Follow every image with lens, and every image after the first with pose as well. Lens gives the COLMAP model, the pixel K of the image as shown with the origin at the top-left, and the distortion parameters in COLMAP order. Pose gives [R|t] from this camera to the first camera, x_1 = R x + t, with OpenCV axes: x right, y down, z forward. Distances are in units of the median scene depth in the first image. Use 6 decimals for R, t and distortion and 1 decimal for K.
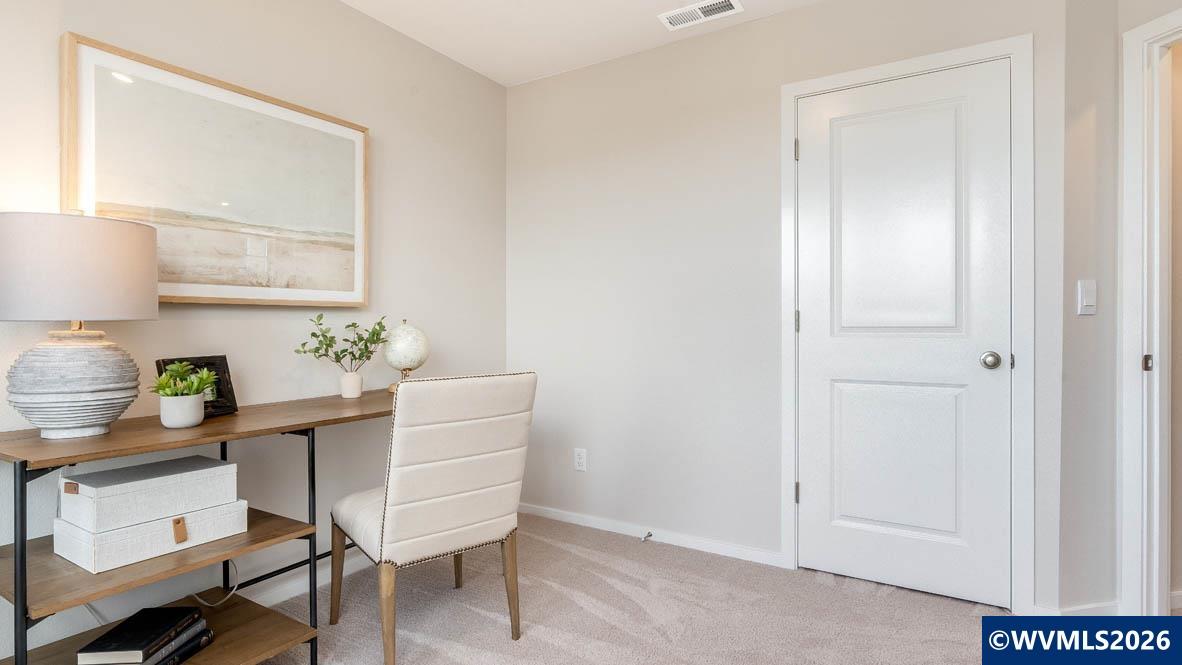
lens RADIAL K [[599.4, 0, 591.0], [0, 599.4, 332.5], [0, 0, 1]] dist [-0.000556, -0.000192]
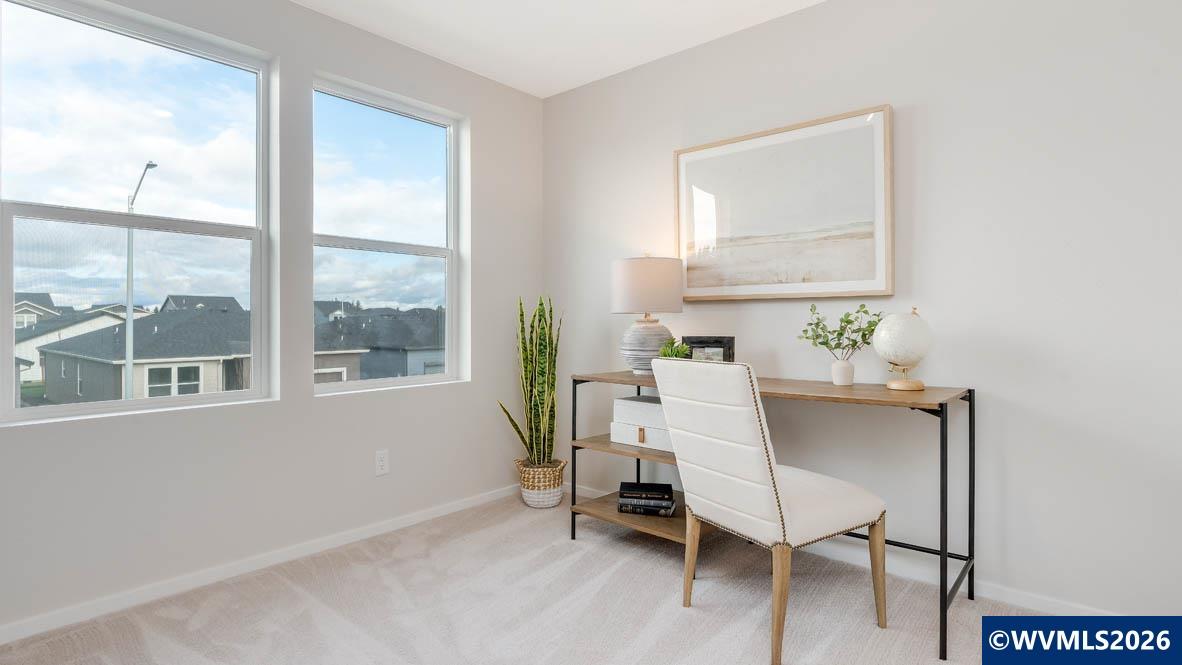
lens RADIAL K [[599.4, 0, 591.0], [0, 599.4, 332.5], [0, 0, 1]] dist [-0.000556, -0.000192]
pose [[-0.150577, 0.022521, -0.988342, 0.706993], [-0.012093, 0.999624, 0.024620, -0.001333], [0.988524, 0.015659, -0.150248, 0.776047]]
